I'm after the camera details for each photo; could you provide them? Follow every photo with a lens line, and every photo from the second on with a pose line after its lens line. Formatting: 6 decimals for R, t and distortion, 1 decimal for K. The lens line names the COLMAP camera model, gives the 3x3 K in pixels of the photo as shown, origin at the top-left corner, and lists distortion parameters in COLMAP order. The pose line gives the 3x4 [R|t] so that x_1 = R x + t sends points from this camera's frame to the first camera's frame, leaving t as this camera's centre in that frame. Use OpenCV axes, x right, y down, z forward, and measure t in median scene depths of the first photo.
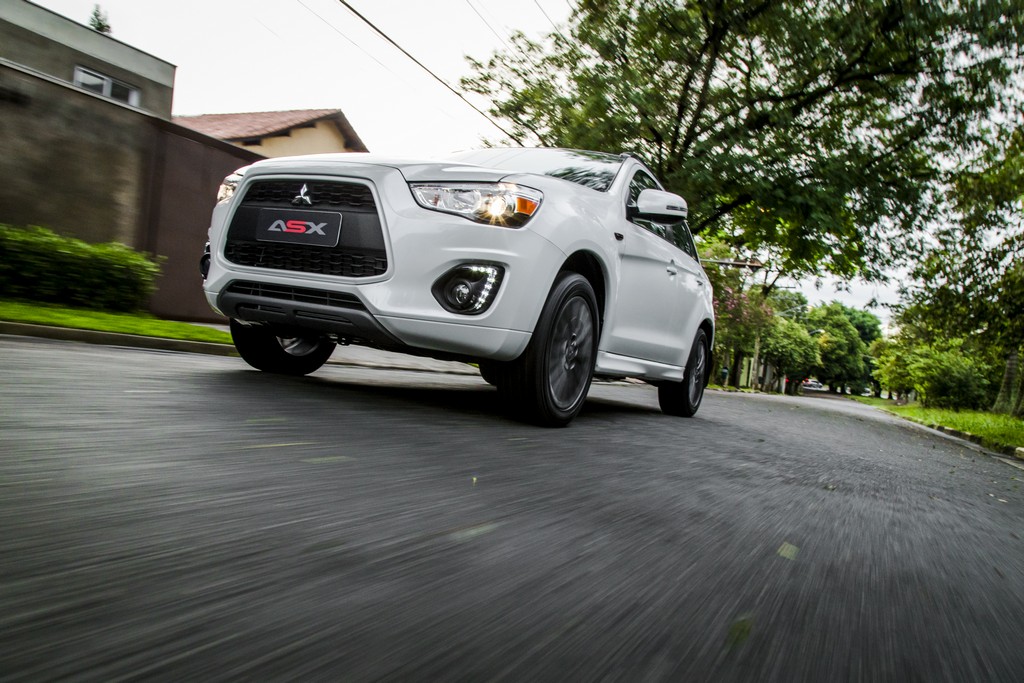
lens RADIAL K [[713.6, 0, 487.4], [0, 713.6, 340.5], [0, 0, 1]] dist [-0.002499, 0.000012]
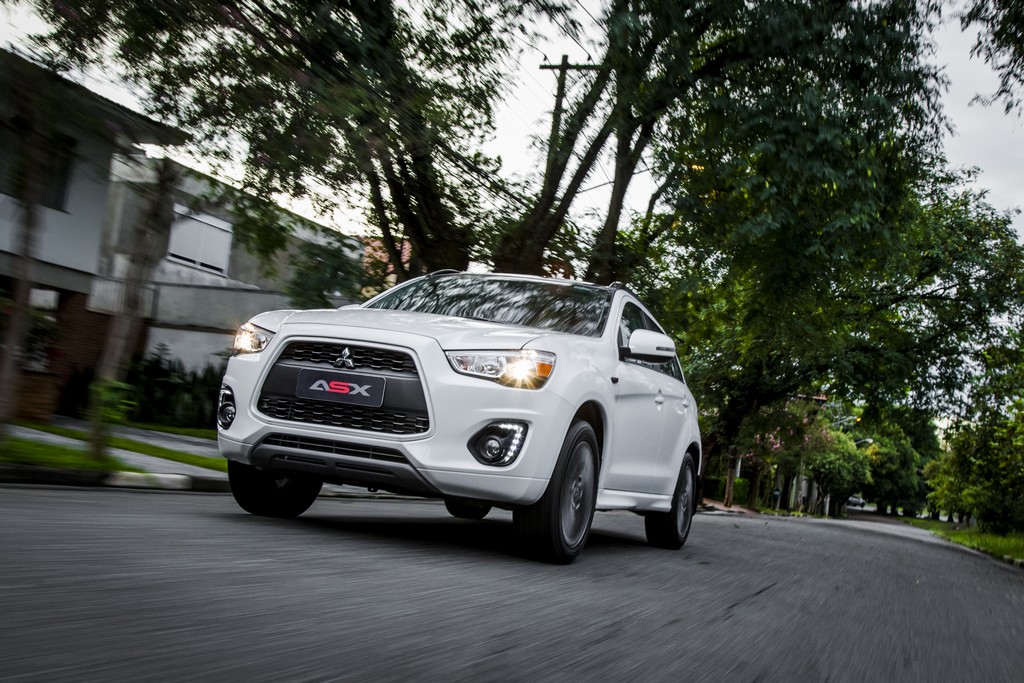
lens RADIAL K [[1046.6, 0, 538.8], [0, 1046.6, 343.4], [0, 0, 1]] dist [-0.006969, -0.002762]
pose [[0.987773, 0.002877, 0.155875, -0.212506], [0.011566, 0.995722, -0.091669, -0.073394], [-0.155472, 0.092351, 0.983514, -0.647165]]
